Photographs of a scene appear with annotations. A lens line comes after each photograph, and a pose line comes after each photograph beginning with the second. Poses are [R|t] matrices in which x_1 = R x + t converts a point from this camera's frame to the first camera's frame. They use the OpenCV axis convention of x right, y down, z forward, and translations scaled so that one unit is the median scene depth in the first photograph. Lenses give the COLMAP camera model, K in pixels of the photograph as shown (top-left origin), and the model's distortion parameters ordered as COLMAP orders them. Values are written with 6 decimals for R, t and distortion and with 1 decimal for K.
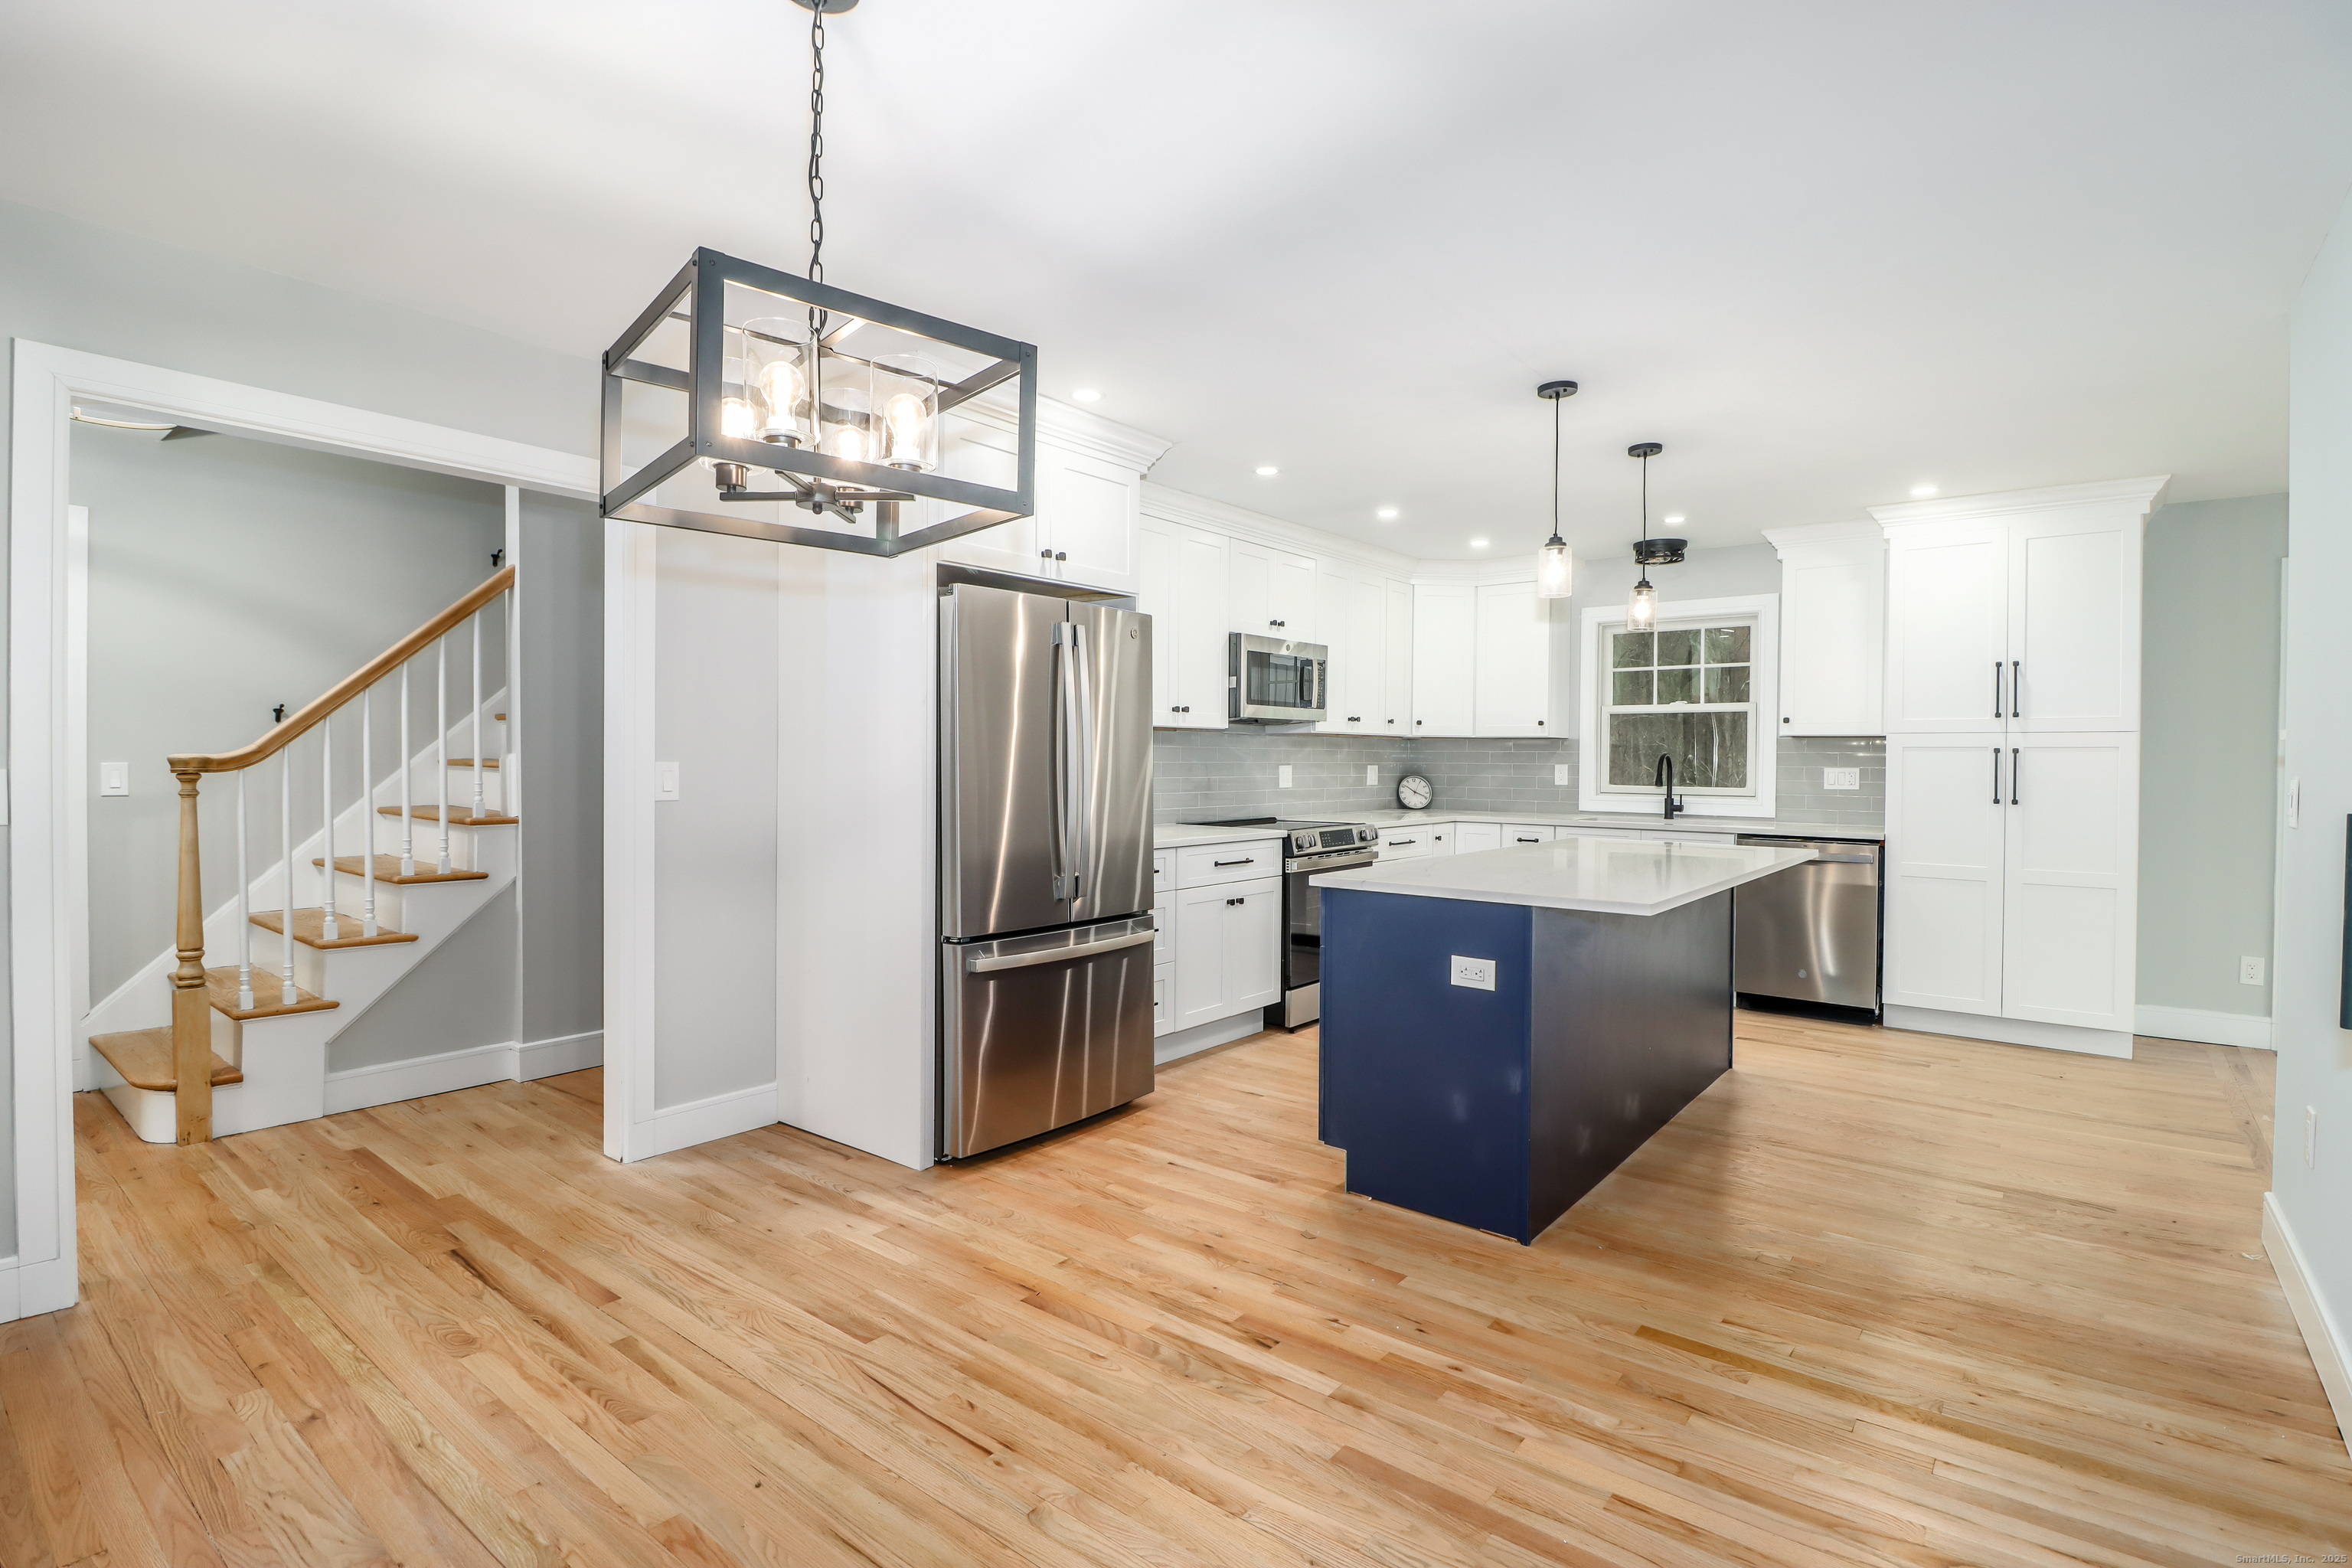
lens RADIAL K [[1115.3, 0, 1187.3], [0, 1115.3, 773.4], [0, 0, 1]] dist [0.016400, -0.021406]
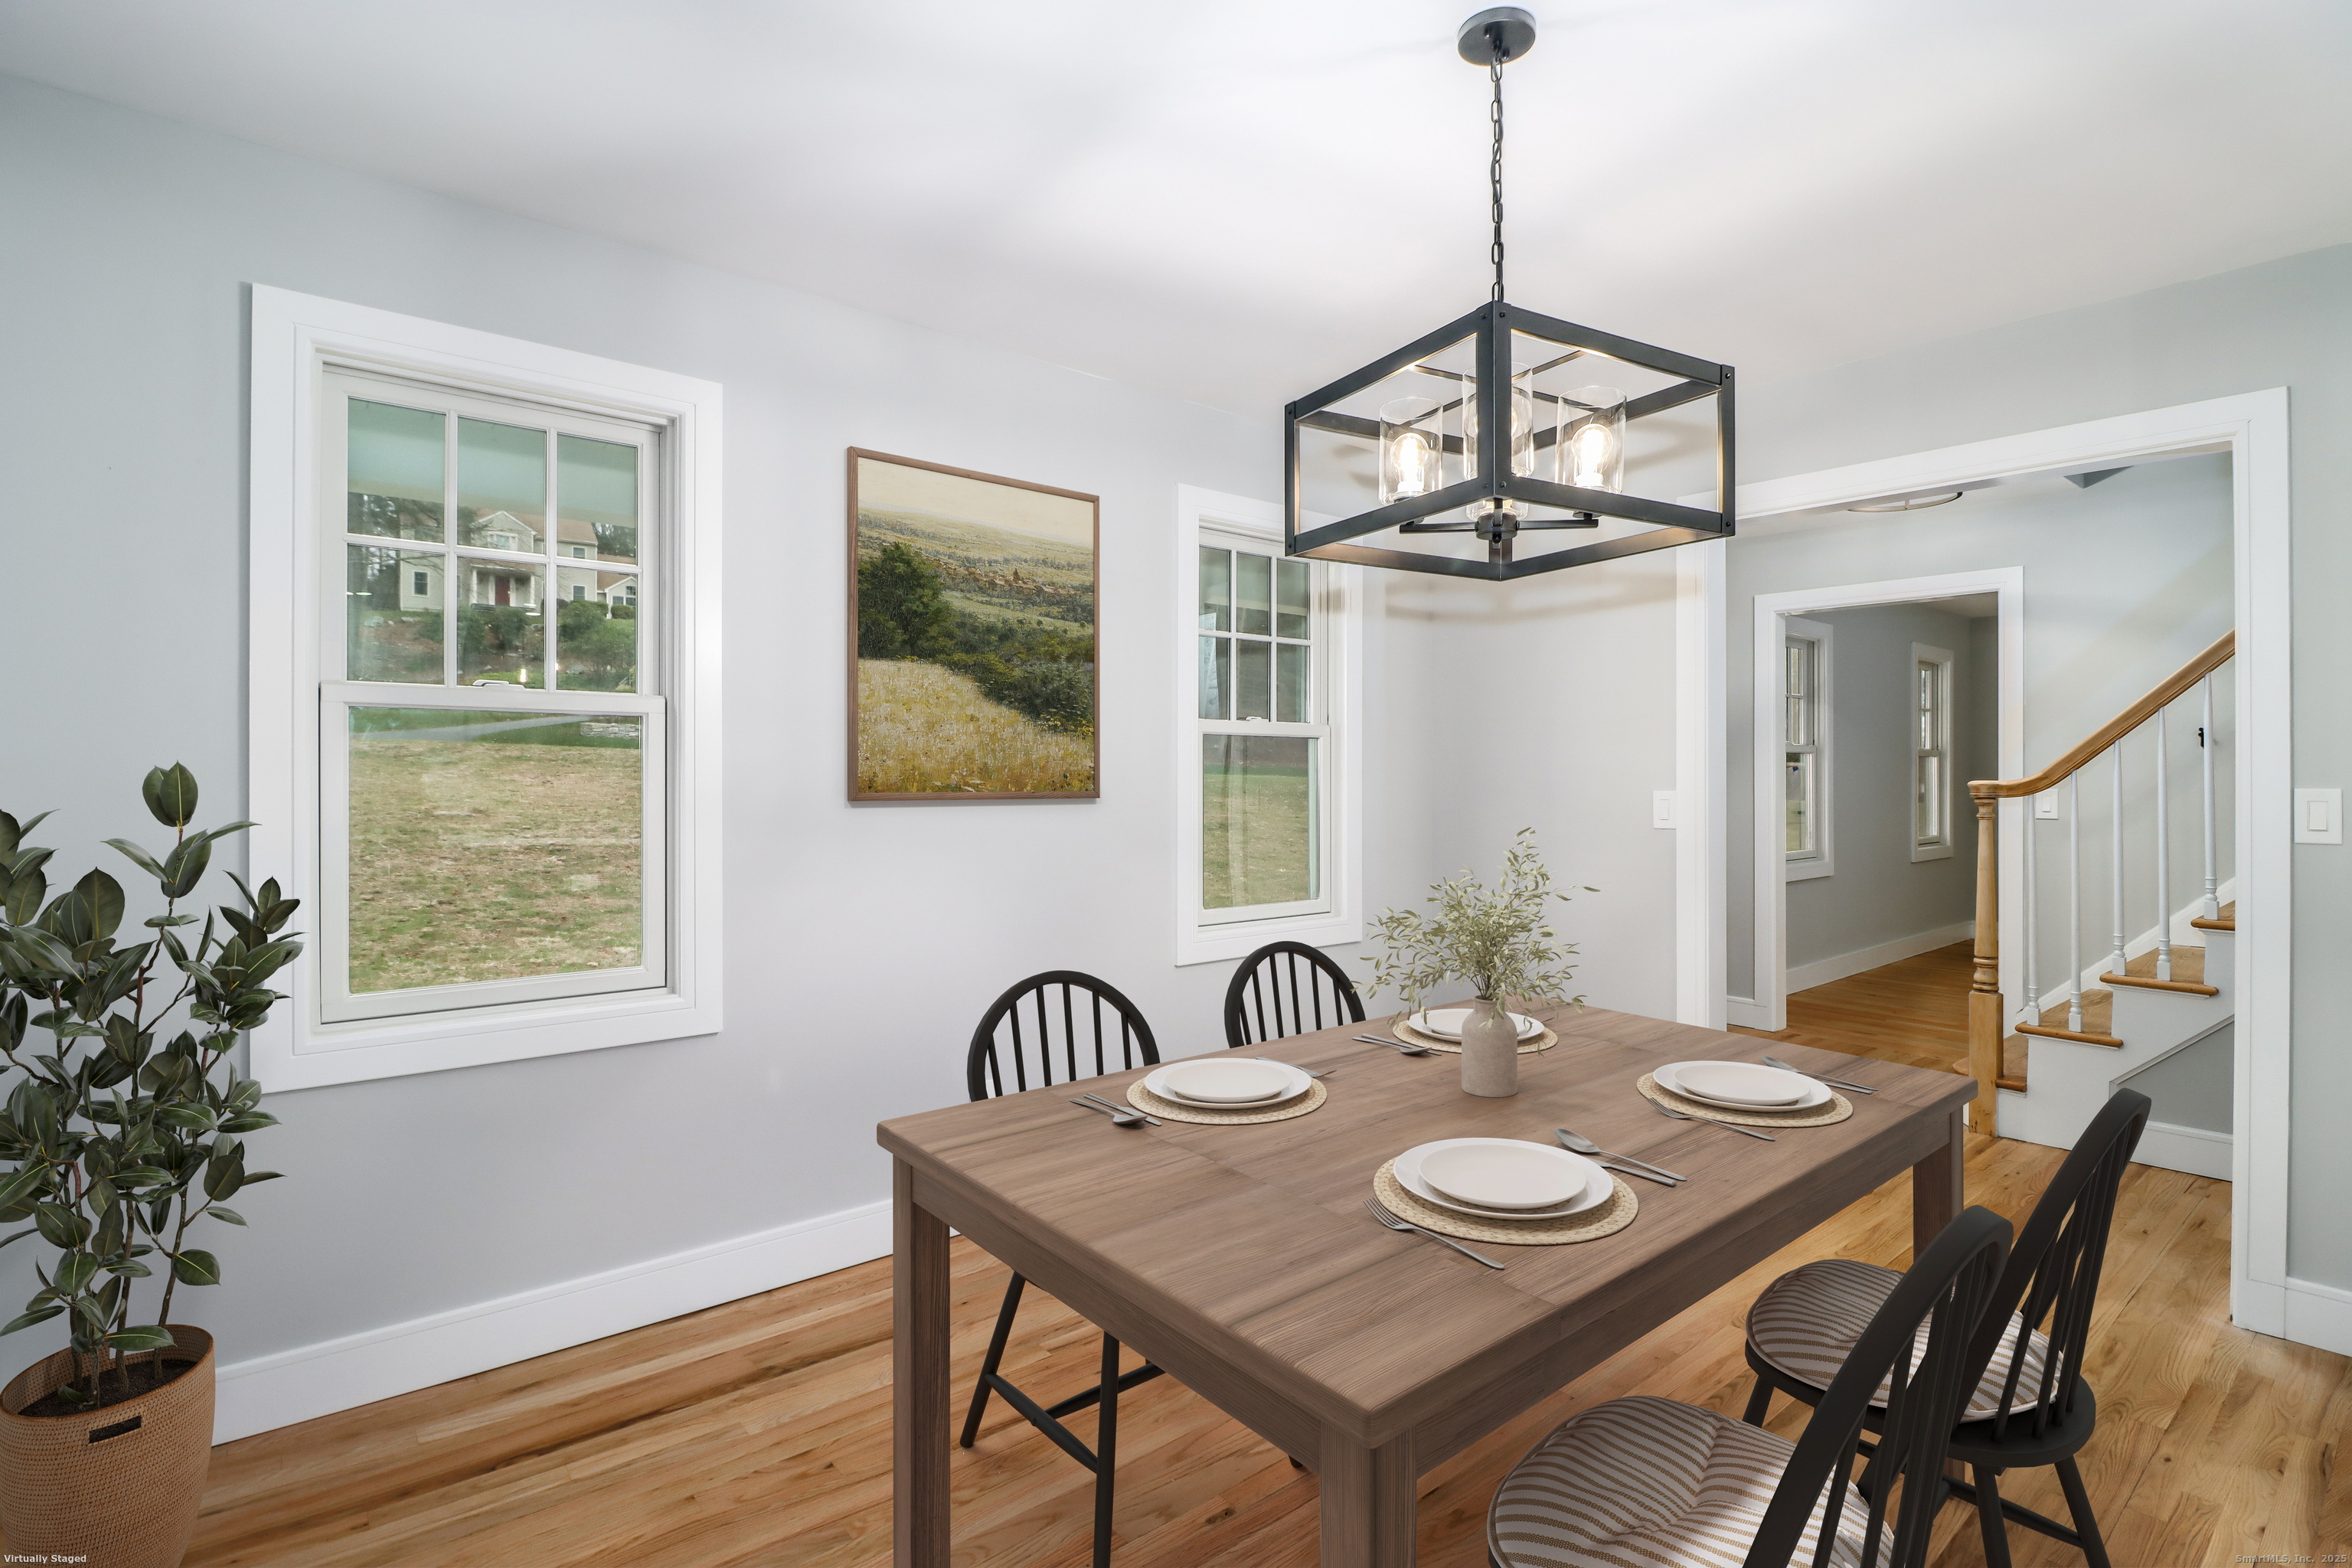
lens RADIAL K [[1115.3, 0, 1187.3], [0, 1115.3, 773.4], [0, 0, 1]] dist [0.016400, -0.021406]
pose [[-0.199977, -0.012262, -0.979724, 0.333420], [-0.015684, 0.999834, -0.009313, -0.001867], [0.979675, 0.013504, -0.200136, 0.418757]]
